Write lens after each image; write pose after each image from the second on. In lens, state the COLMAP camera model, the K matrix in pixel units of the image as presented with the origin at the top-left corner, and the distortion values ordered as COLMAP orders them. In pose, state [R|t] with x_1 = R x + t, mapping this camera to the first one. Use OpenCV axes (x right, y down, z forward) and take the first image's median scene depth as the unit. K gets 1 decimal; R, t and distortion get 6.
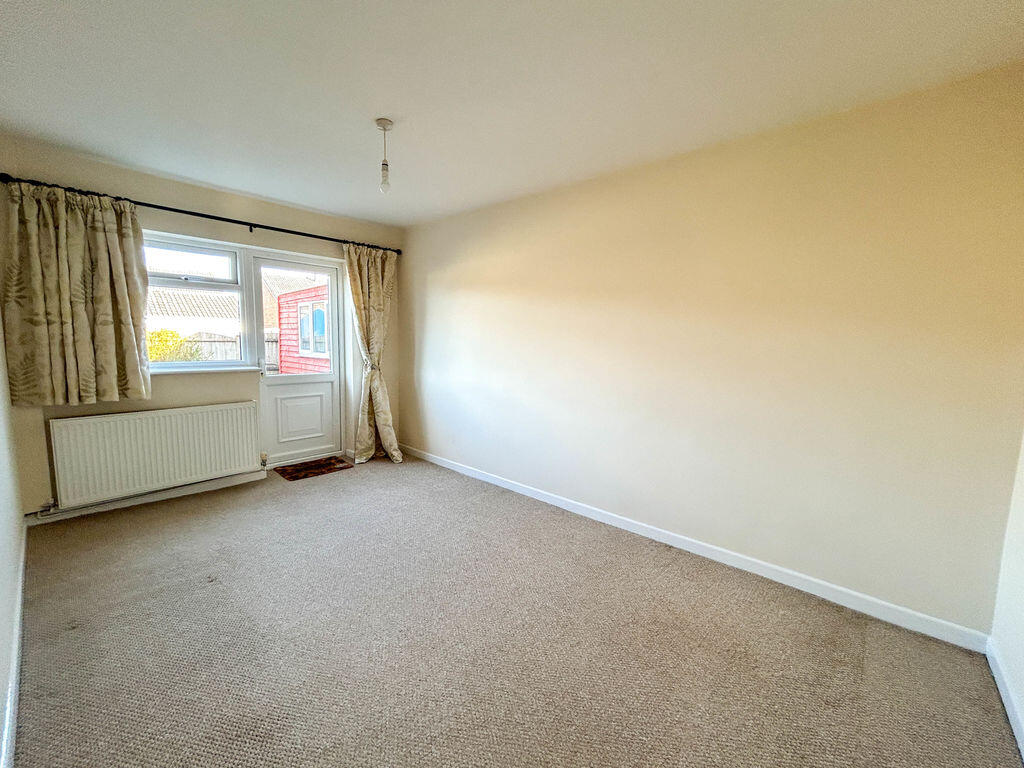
lens RADIAL K [[403.8, 0, 512.0], [0, 403.8, 384.0], [0, 0, 1]] dist [-0.000141, -0.000177]
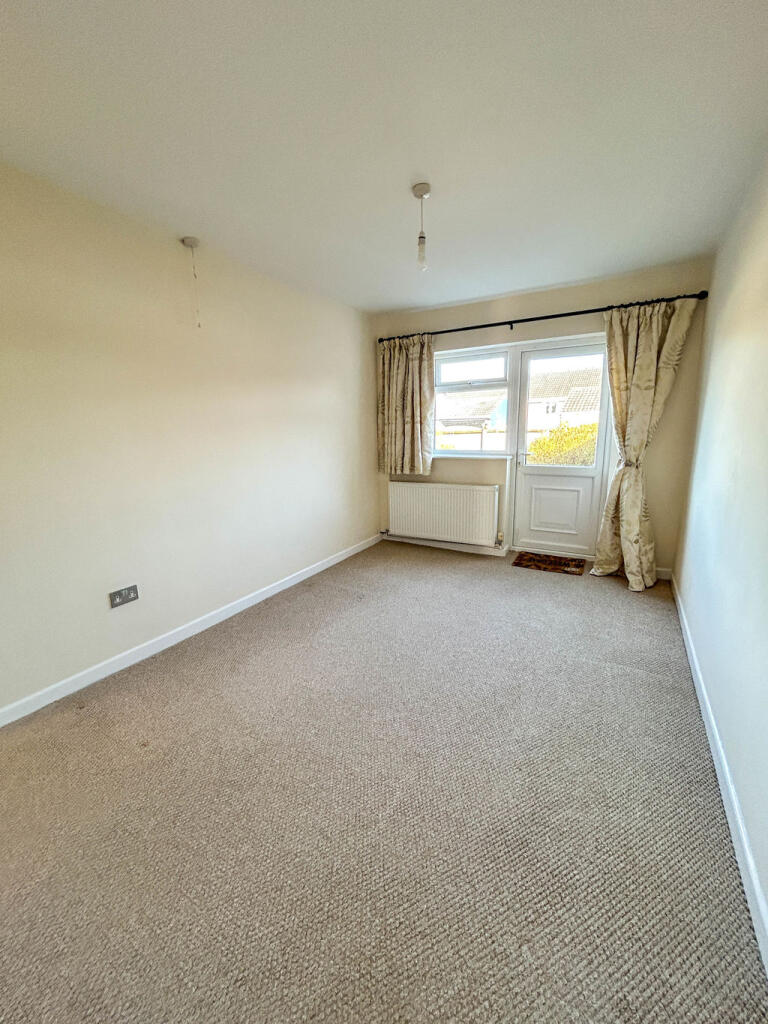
lens RADIAL K [[403.8, 0, 384.0], [0, 403.8, 512.0], [0, 0, 1]] dist [-0.000141, -0.000177]
pose [[0.237170, 0.176052, -0.955383, 0.345946], [-0.086362, 0.983369, 0.159770, -0.037257], [0.967622, 0.044616, 0.248430, 0.381369]]
